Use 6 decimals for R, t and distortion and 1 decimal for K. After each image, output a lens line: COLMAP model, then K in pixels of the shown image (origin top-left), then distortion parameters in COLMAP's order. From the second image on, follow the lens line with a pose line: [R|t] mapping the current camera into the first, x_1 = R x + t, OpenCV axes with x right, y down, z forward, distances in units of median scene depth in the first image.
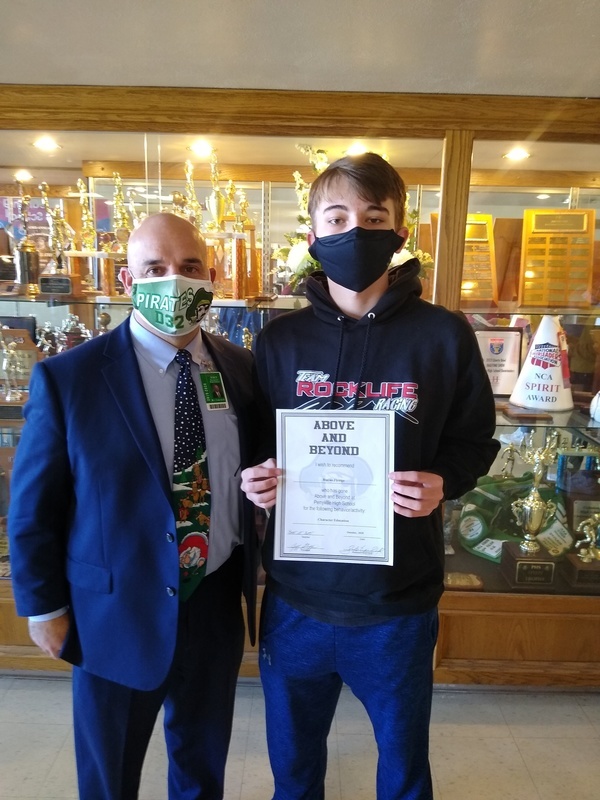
lens RADIAL K [[626.5, 0, 299.7], [0, 626.5, 399.1], [0, 0, 1]] dist [0.092586, -0.154729]
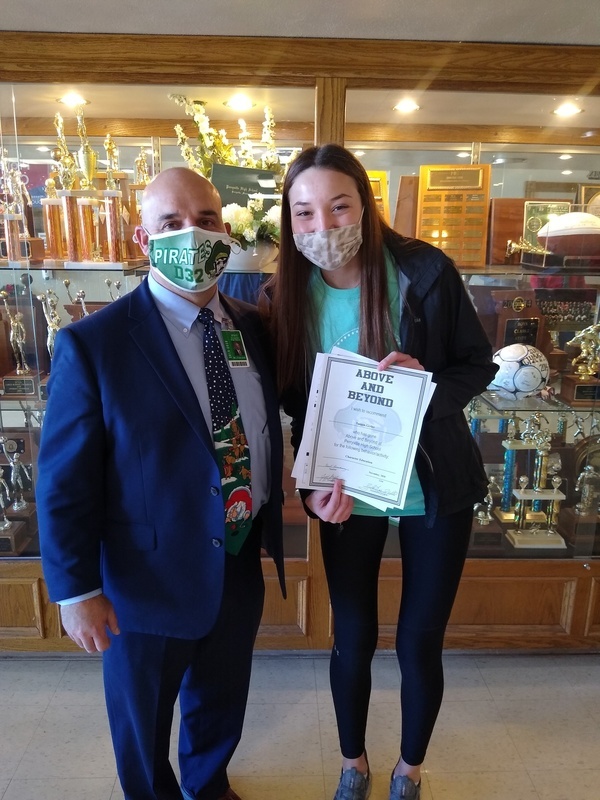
lens RADIAL K [[626.5, 0, 299.7], [0, 626.5, 399.1], [0, 0, 1]] dist [0.092586, -0.154729]
pose [[0.999145, -0.020157, 0.036087, 0.135924], [0.018493, 0.998776, 0.045871, 0.008899], [-0.036967, -0.045165, 0.998295, 0.029244]]
